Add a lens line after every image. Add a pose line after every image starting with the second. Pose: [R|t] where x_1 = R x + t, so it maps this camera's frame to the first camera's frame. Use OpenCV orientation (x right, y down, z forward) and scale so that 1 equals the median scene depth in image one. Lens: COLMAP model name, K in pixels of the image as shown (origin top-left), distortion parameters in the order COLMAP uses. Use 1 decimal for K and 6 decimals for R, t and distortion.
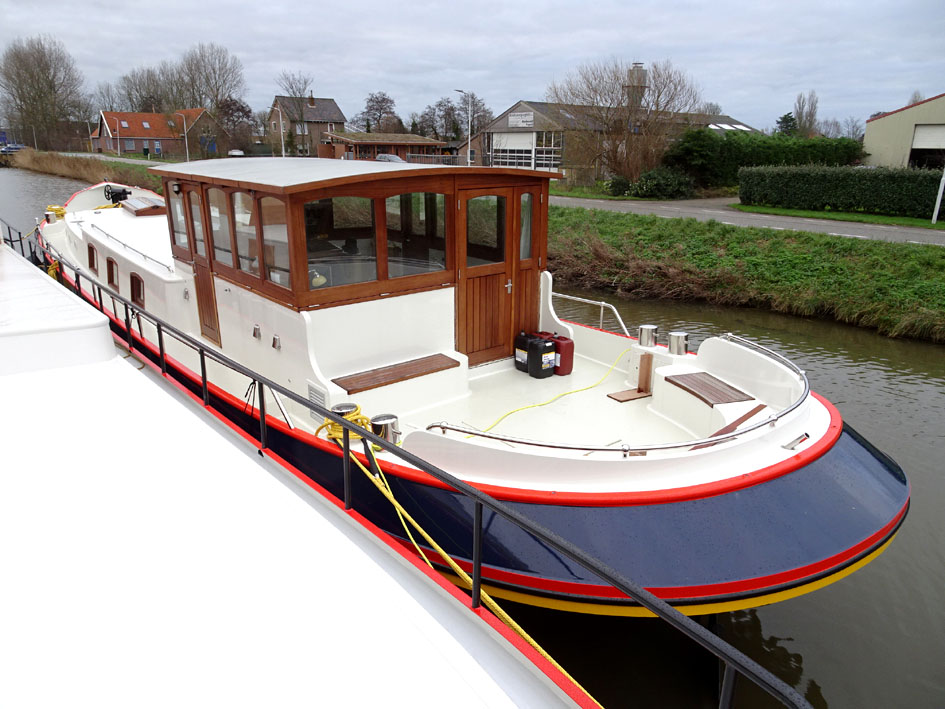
lens RADIAL K [[681.0, 0, 477.0], [0, 681.0, 351.7], [0, 0, 1]] dist [0.003931, -0.002306]
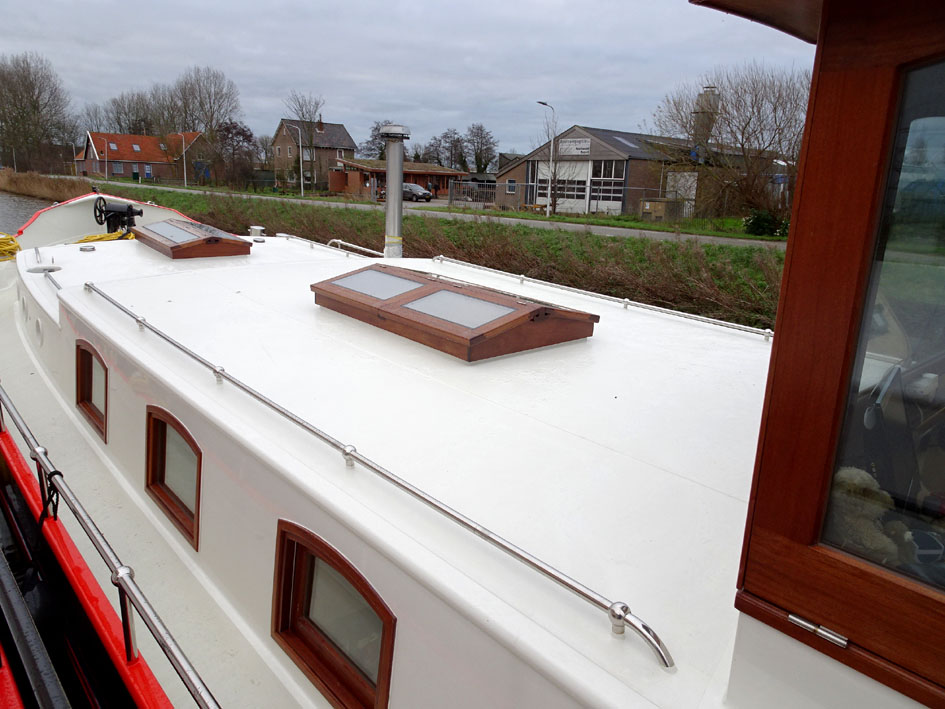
lens RADIAL K [[670.4, 0, 477.0], [0, 670.4, 354.1], [0, 0, 1]] dist [-0.002267, -0.000722]
pose [[0.999275, 0.016478, 0.034313, -0.054225], [-0.014961, 0.998920, -0.043982, -0.020442], [-0.035001, 0.043437, 0.998443, 0.094711]]
